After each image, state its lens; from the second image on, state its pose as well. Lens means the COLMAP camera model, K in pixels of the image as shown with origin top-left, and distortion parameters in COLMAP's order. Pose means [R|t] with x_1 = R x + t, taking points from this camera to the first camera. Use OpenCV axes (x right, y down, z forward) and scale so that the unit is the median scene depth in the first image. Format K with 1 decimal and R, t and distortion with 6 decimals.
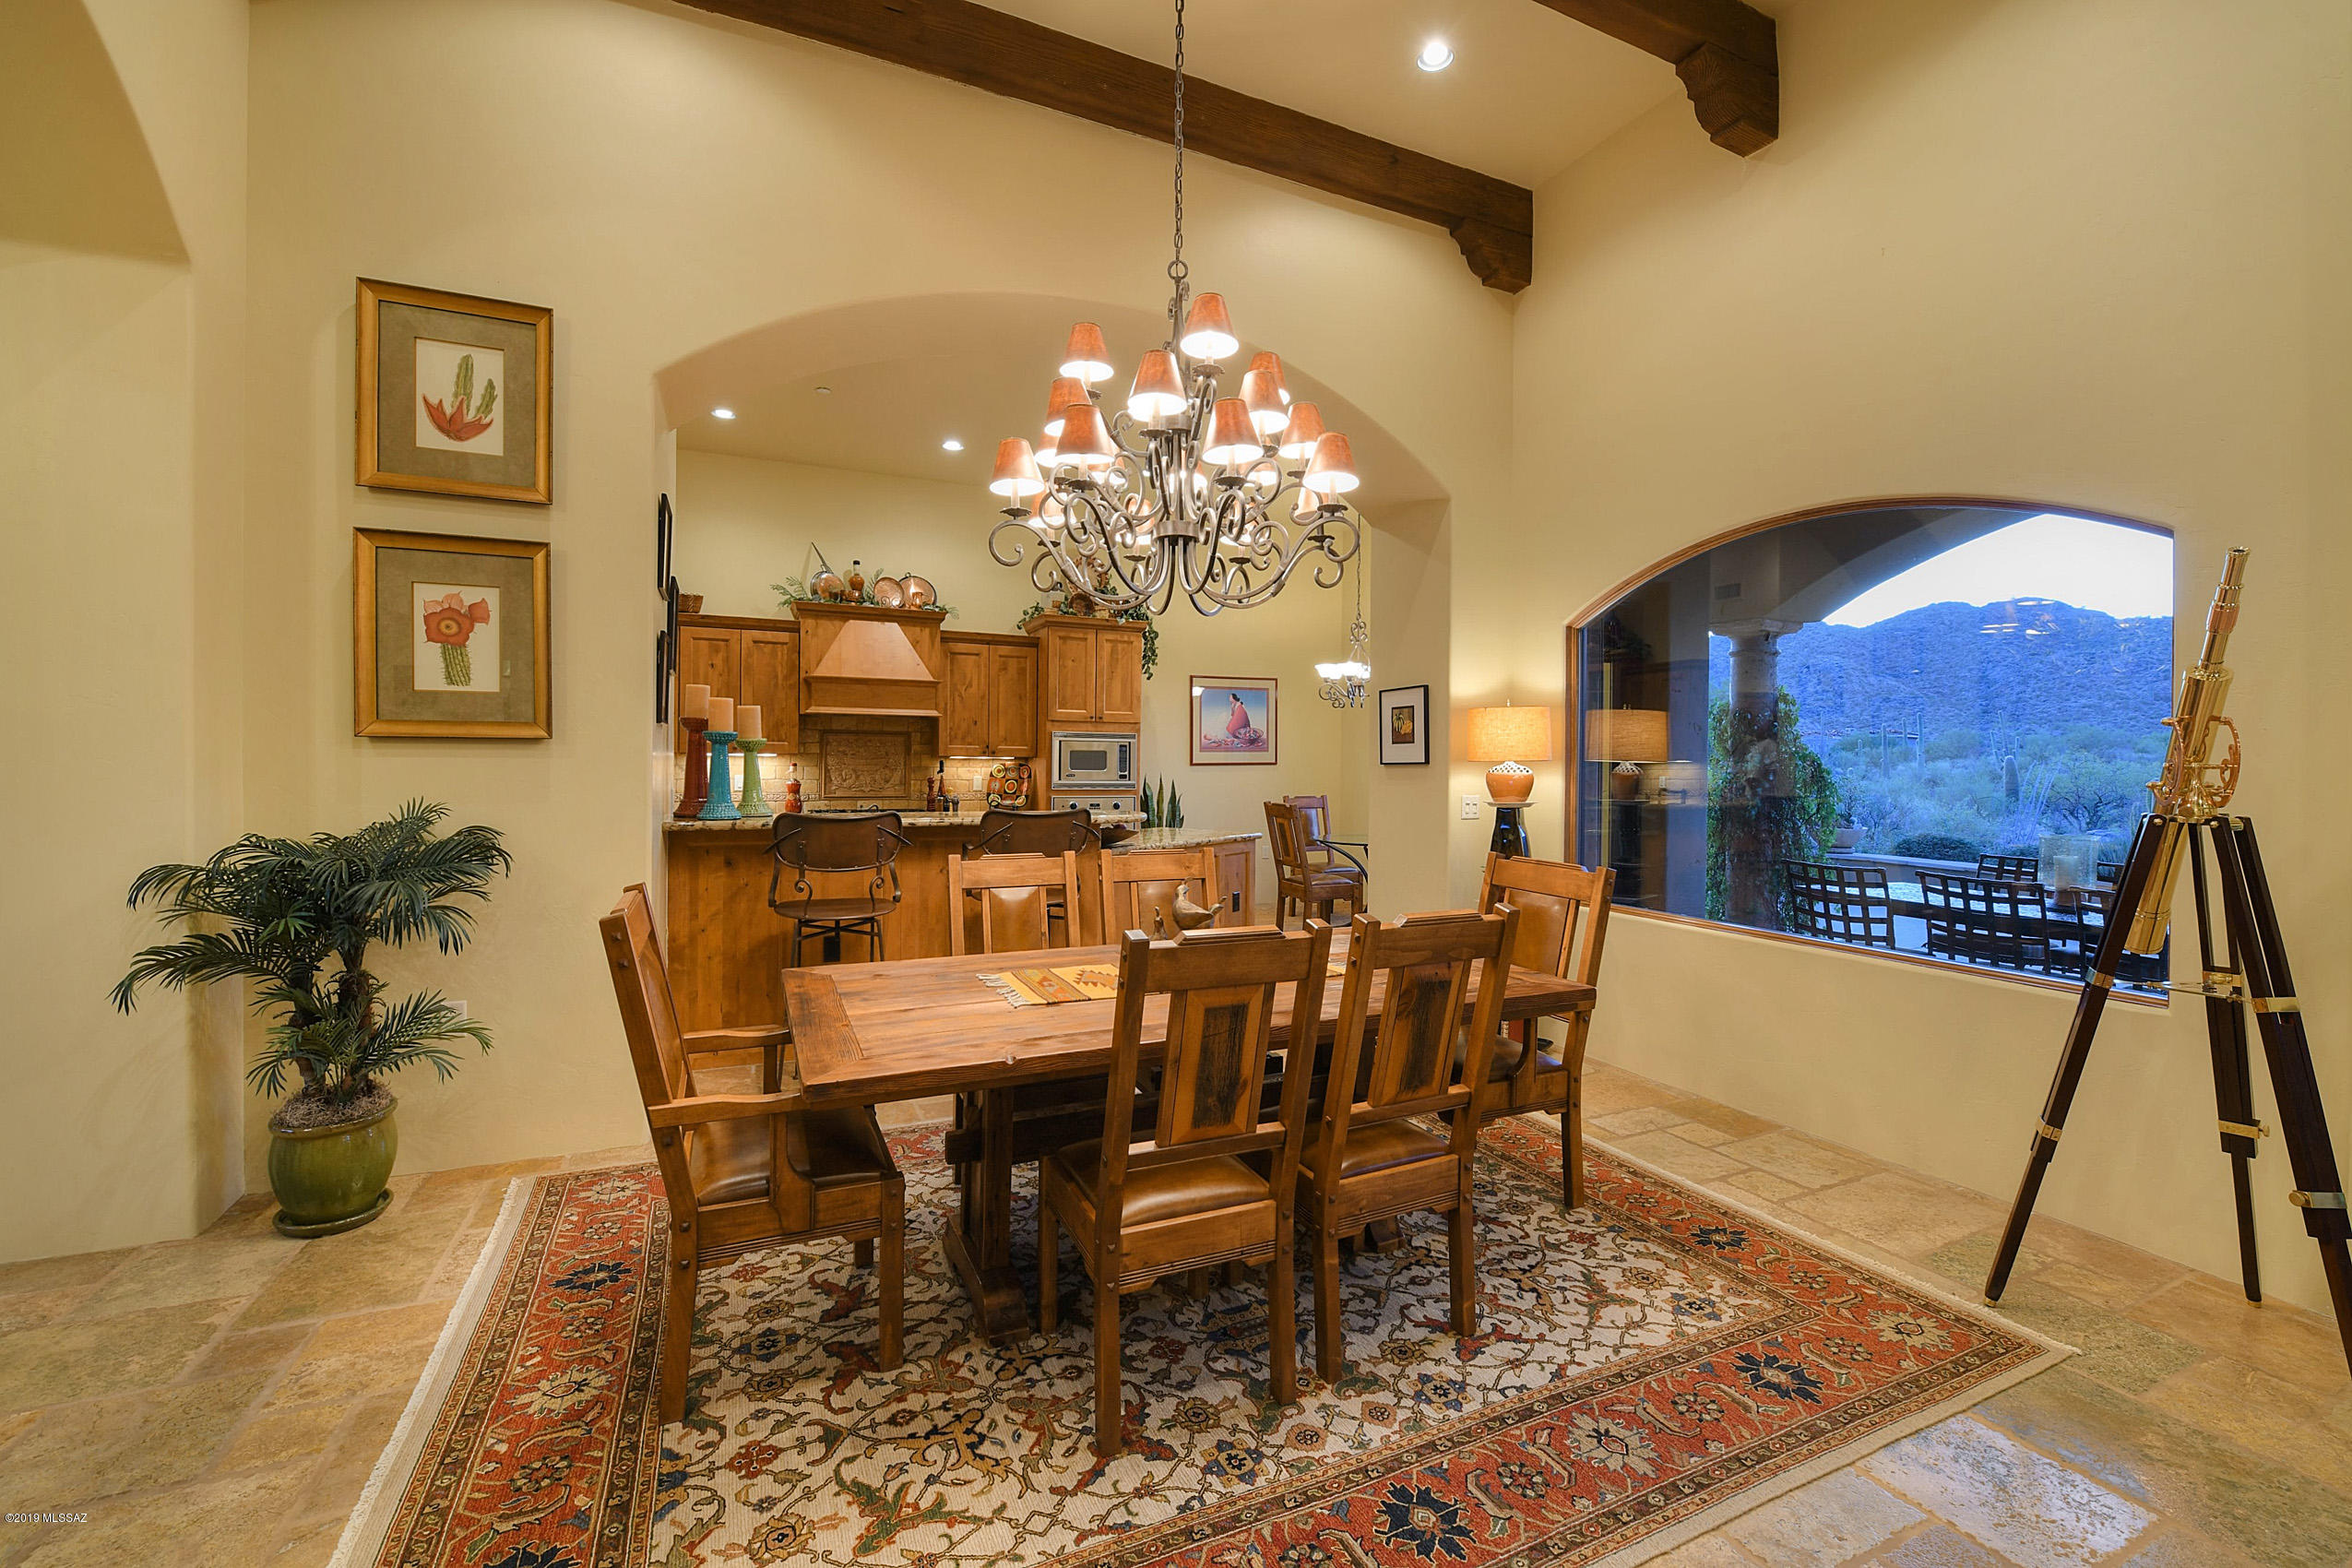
lens RADIAL K [[1009.2, 0, 1165.9], [0, 1009.2, 784.6], [0, 0, 1]] dist [-0.017917, -0.000677]
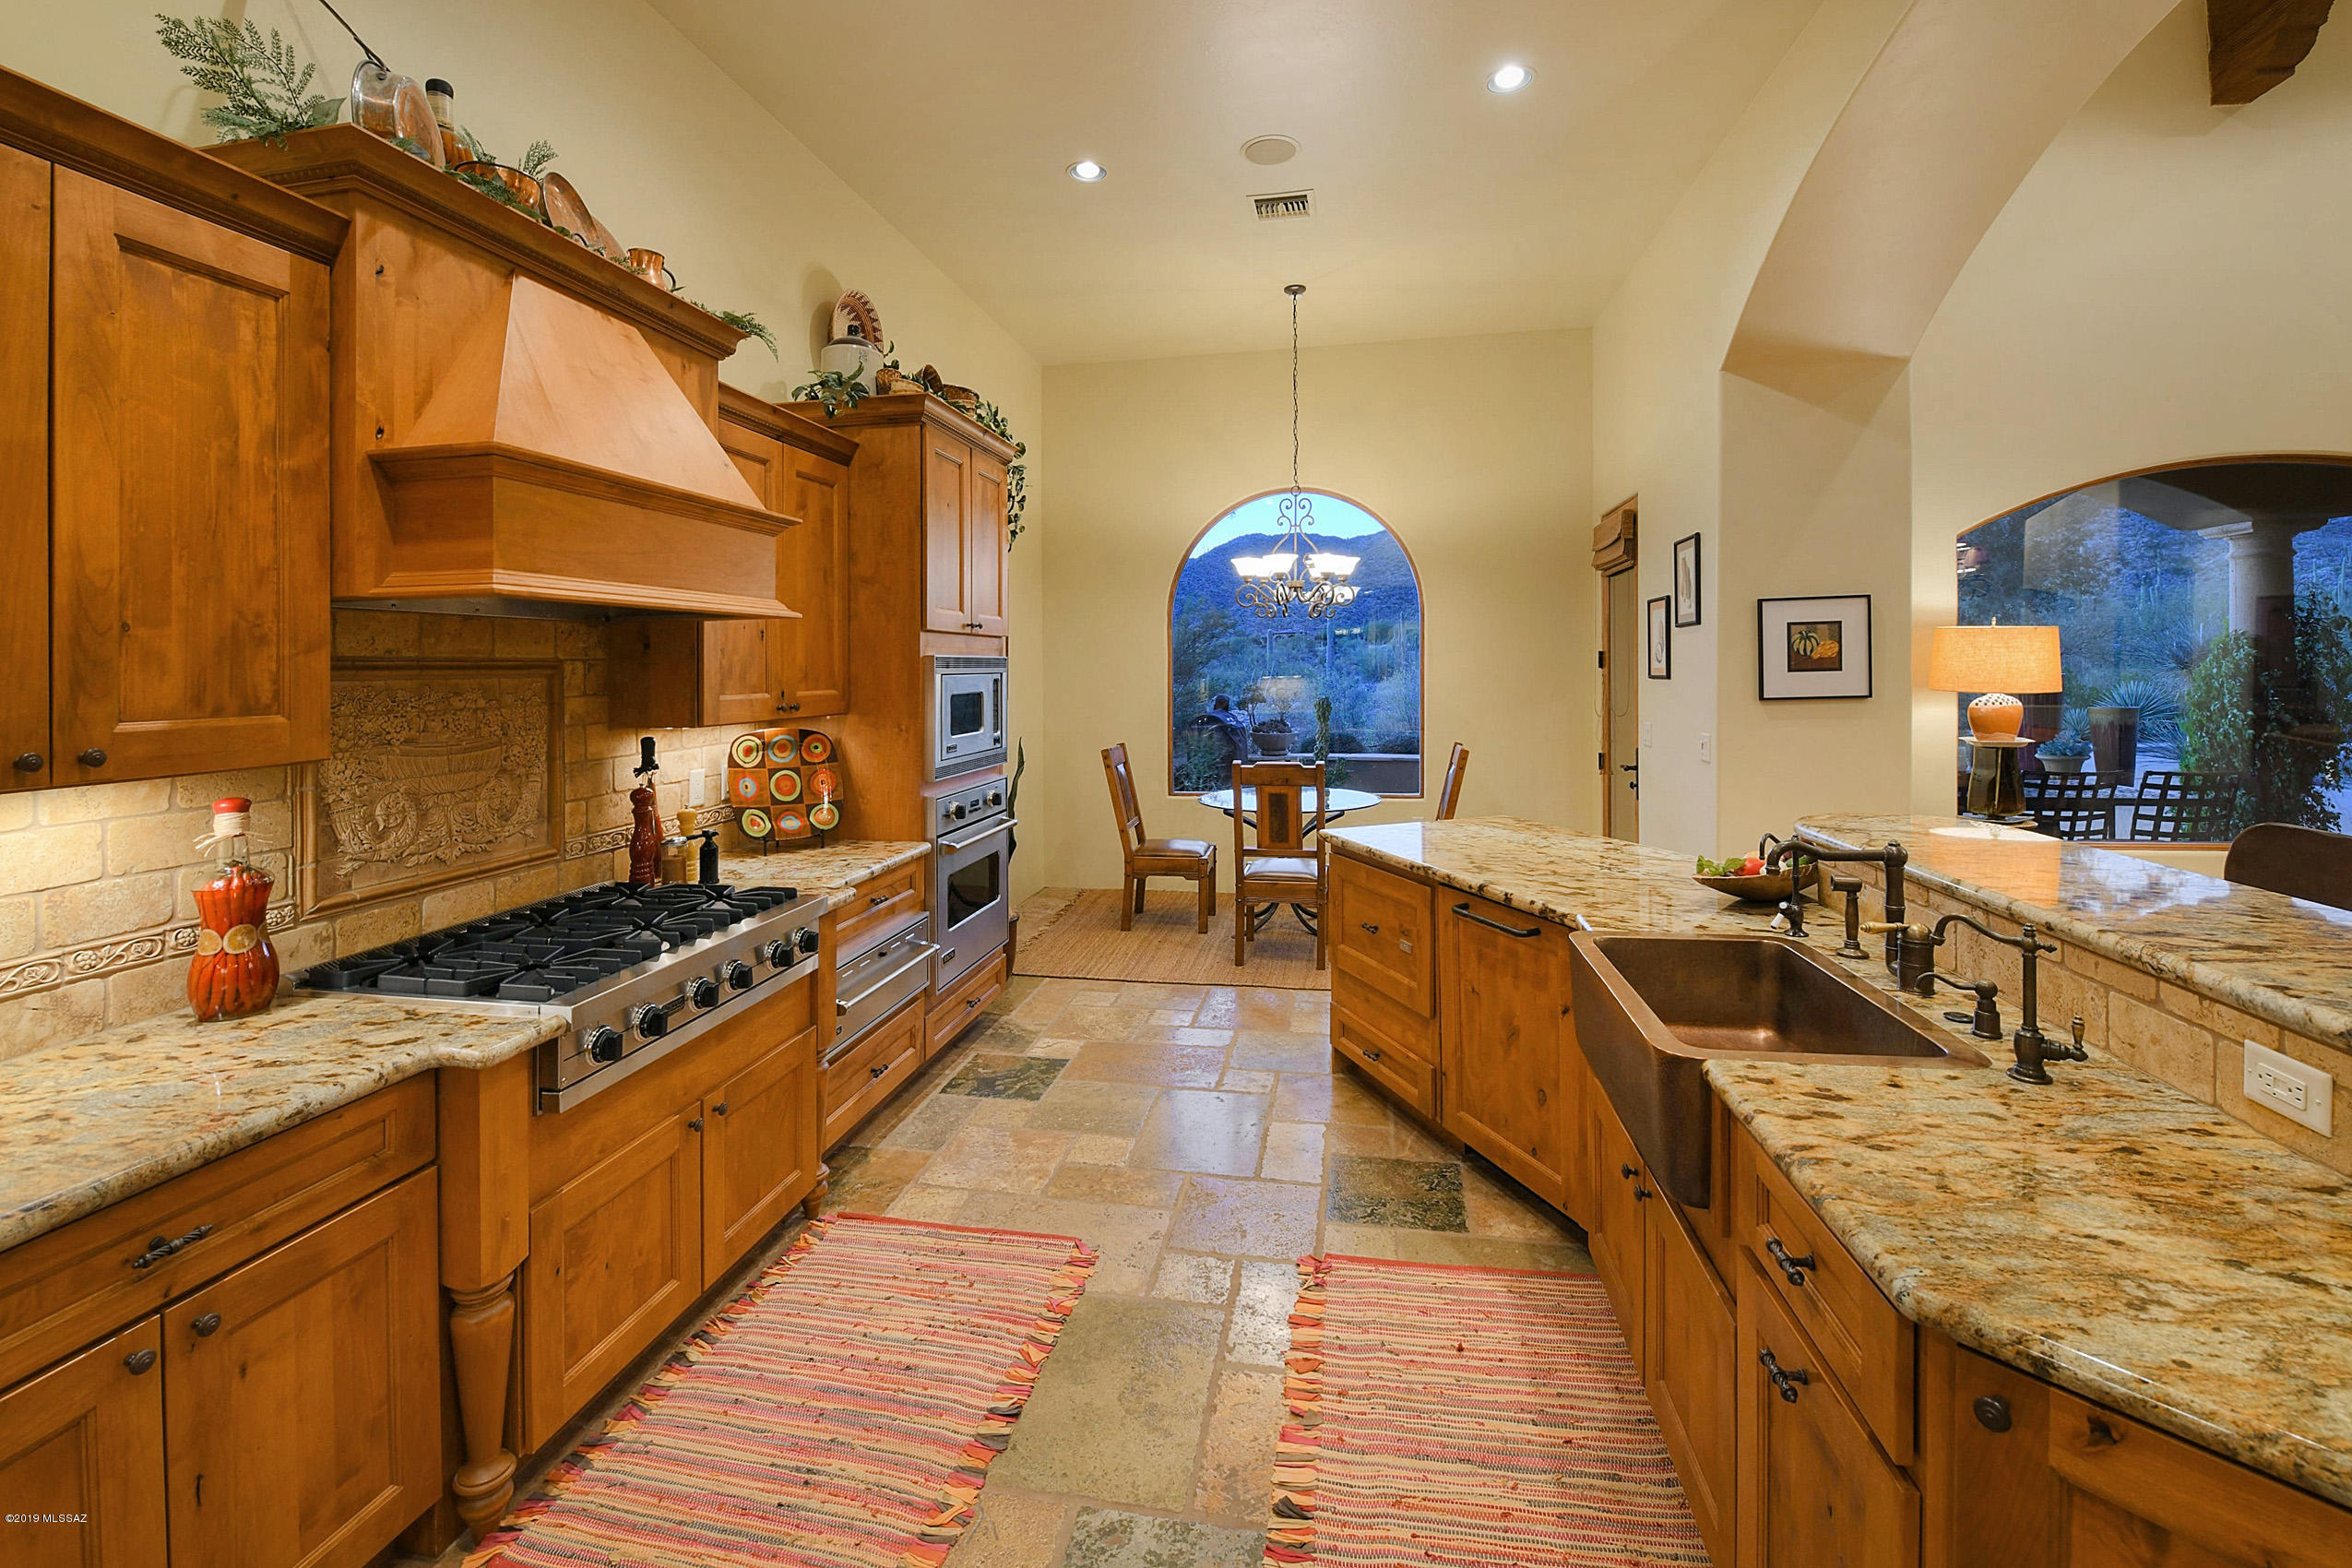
lens RADIAL K [[993.6, 0, 1157.4], [0, 993.6, 682.3], [0, 0, 1]] dist [-0.000291, 0.000012]
pose [[0.552916, -0.035261, 0.832490, -1.010652], [0.042561, 0.998995, 0.014045, -0.098580], [-0.832149, 0.027666, 0.553861, 1.550081]]
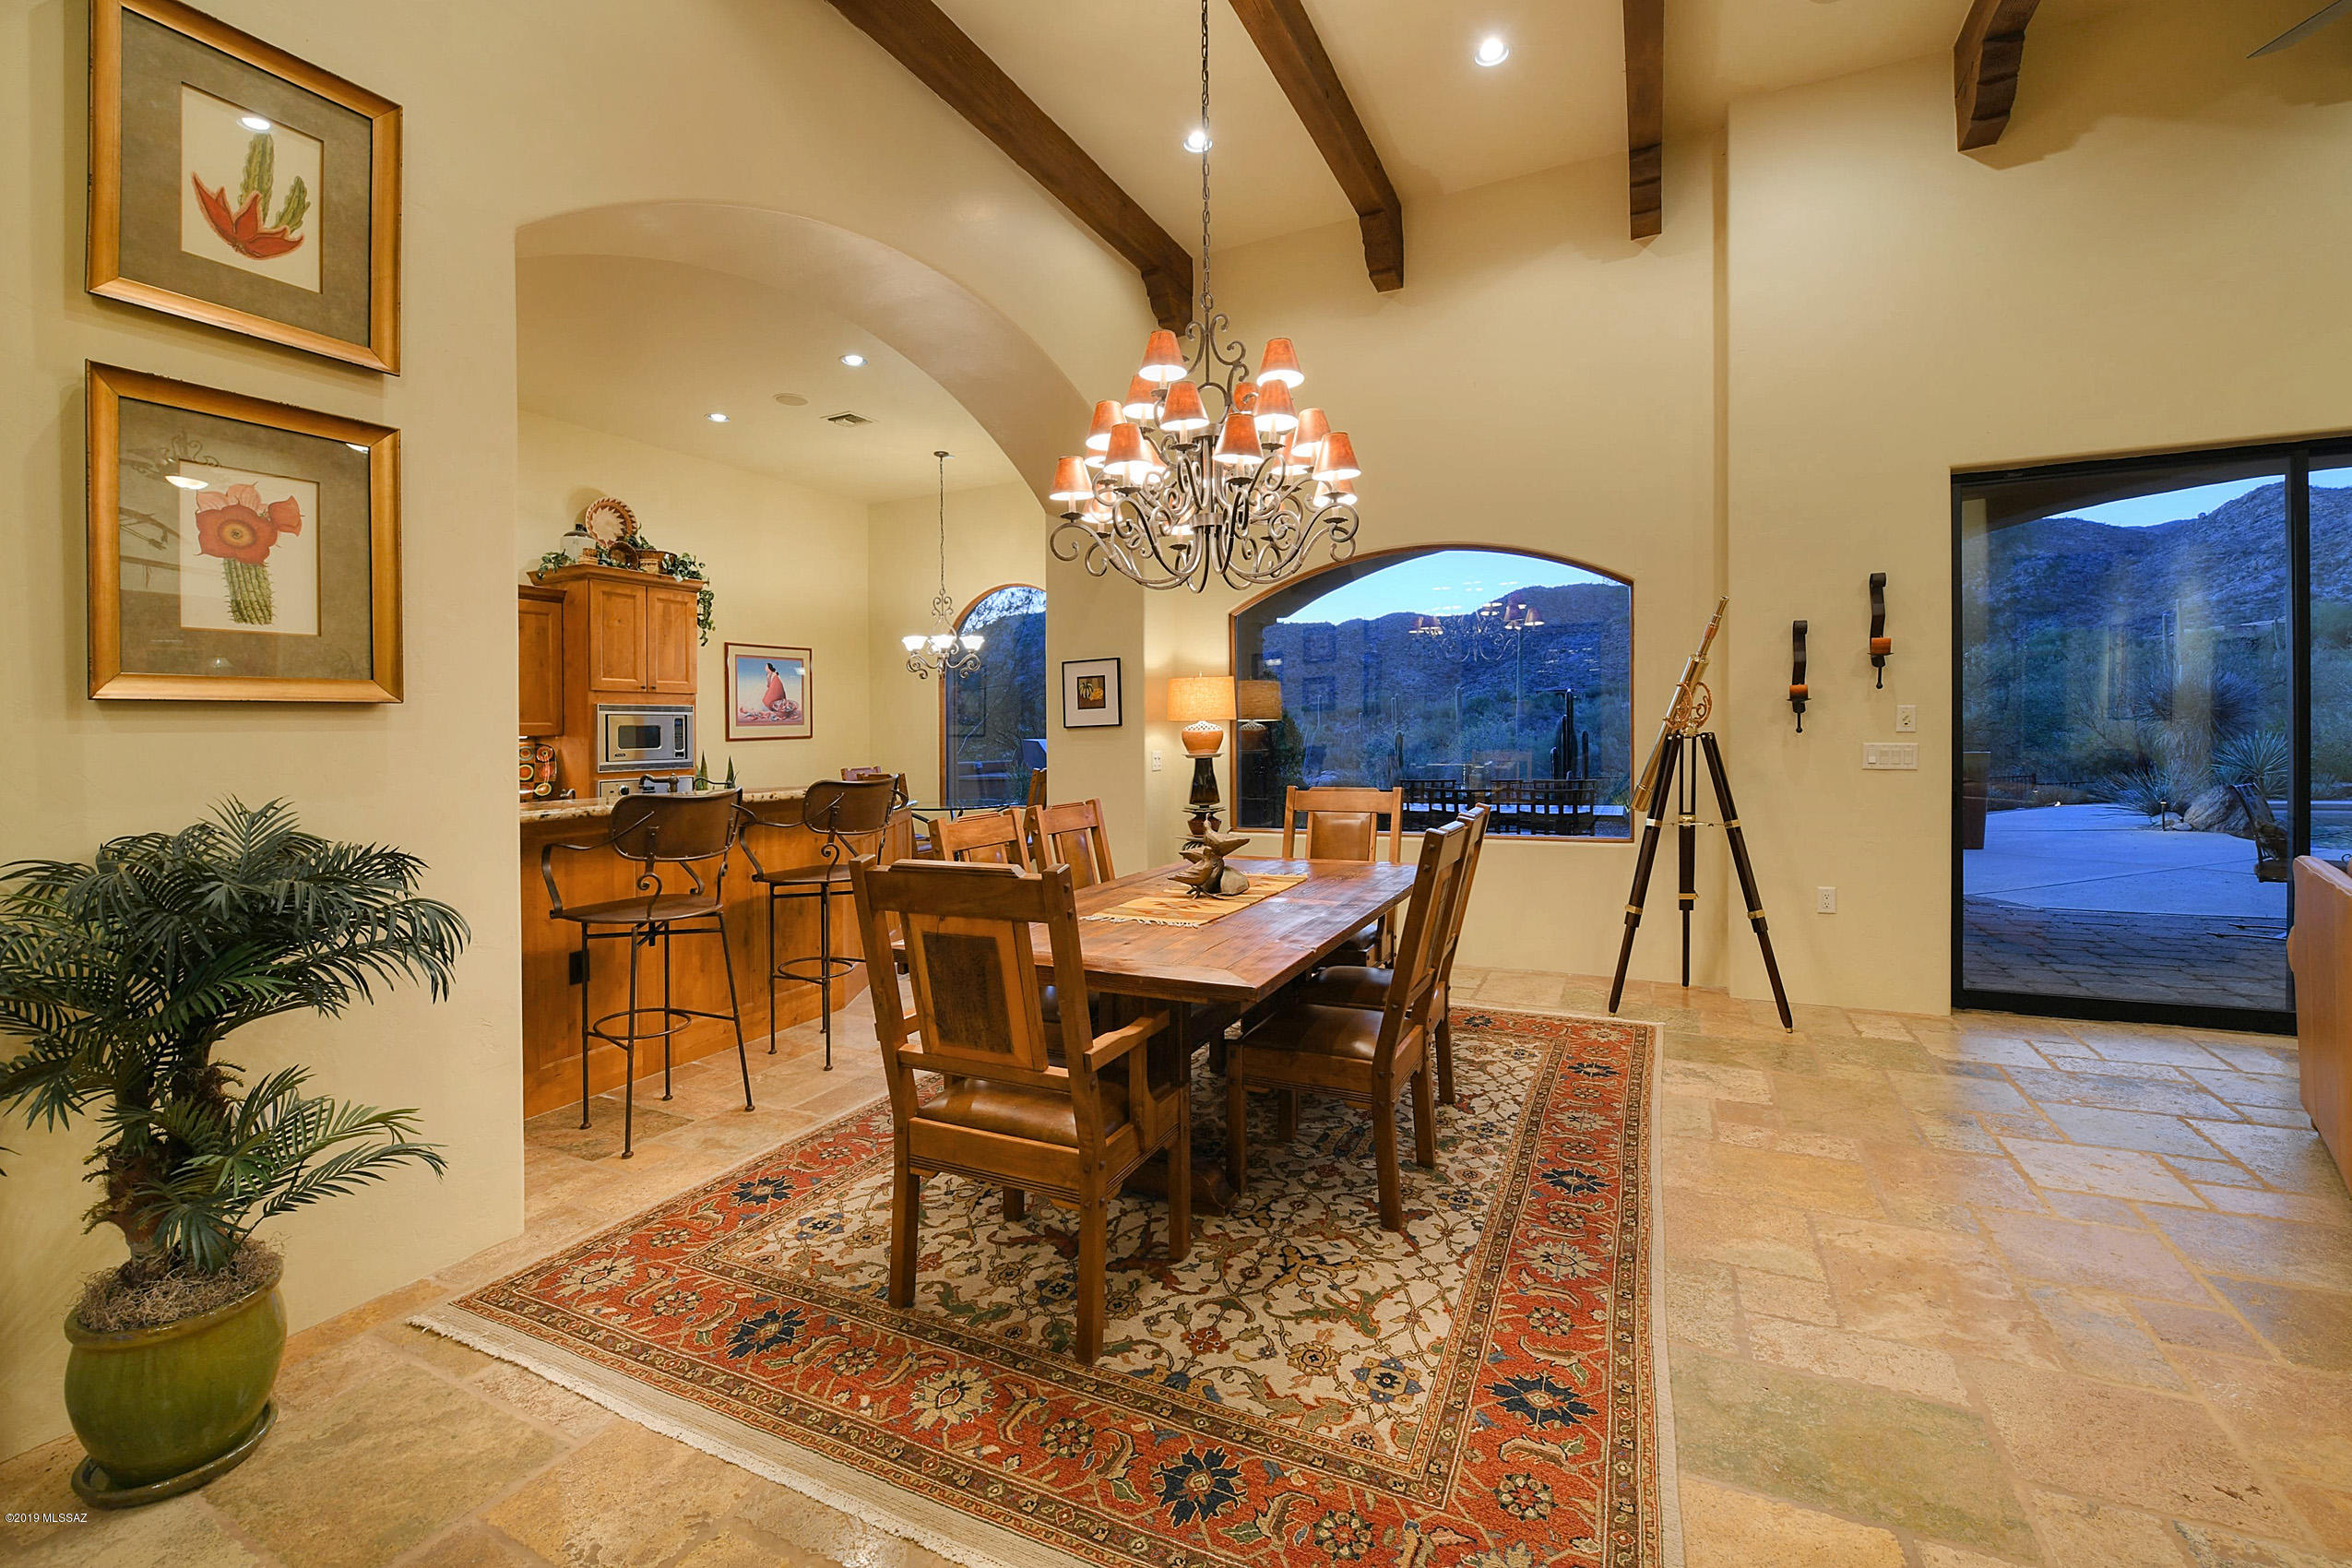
lens RADIAL K [[1012.3, 0, 1177.6], [0, 1012.3, 763.6], [0, 0, 1]] dist [-0.015820, -0.000448]
pose [[0.761519, -0.044139, 0.646638, -0.678625], [0.043498, 0.998910, 0.016959, 0.010228], [-0.646681, 0.015213, 0.762609, 0.095727]]
